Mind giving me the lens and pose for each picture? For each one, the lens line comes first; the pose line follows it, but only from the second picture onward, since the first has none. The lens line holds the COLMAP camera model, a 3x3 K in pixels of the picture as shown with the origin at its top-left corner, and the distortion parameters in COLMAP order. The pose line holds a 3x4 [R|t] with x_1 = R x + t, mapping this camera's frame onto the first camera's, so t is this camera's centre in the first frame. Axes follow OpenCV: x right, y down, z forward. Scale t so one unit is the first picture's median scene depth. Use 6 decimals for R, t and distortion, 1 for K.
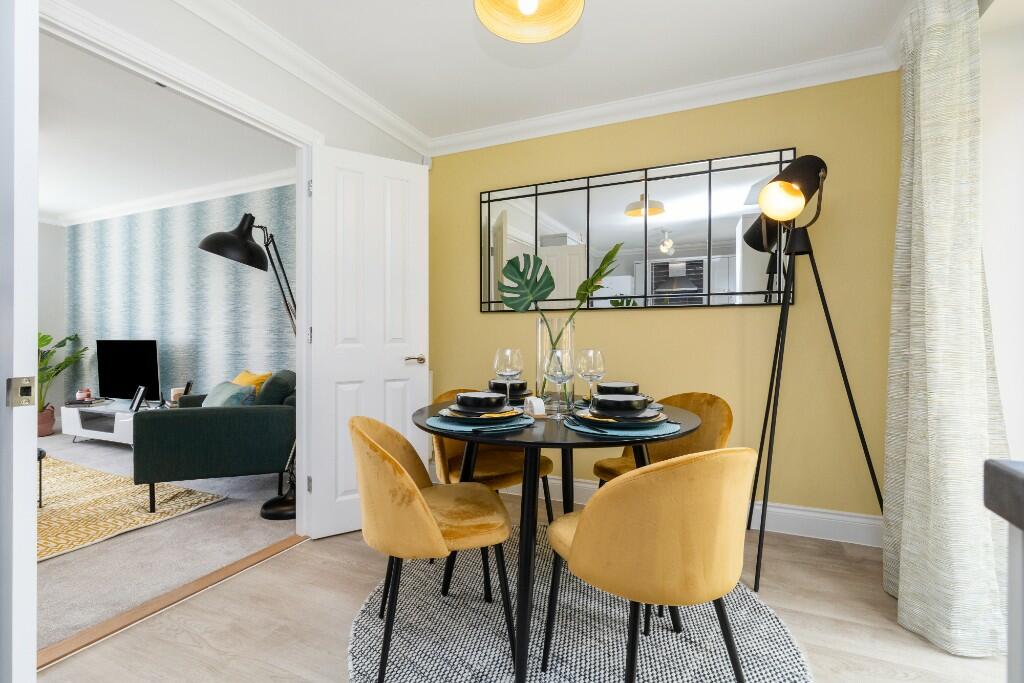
lens RADIAL K [[460.4, 0, 512.0], [0, 460.4, 341.5], [0, 0, 1]] dist [-0.002926, -0.000315]
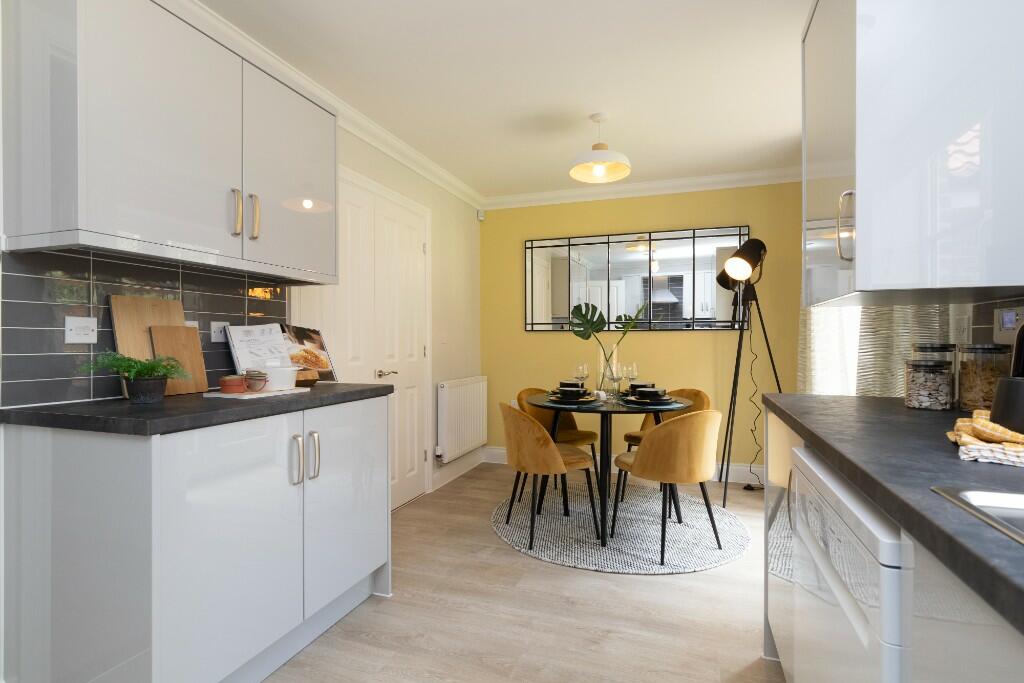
lens RADIAL K [[524.3, 0, 512.0], [0, 524.3, 341.5], [0, 0, 1]] dist [0.001167, 0.000144]
pose [[0.996036, -0.002859, 0.088909, -0.367788], [0.002972, 0.999995, -0.001142, -0.050101], [-0.088905, 0.001402, 0.996039, -0.758625]]
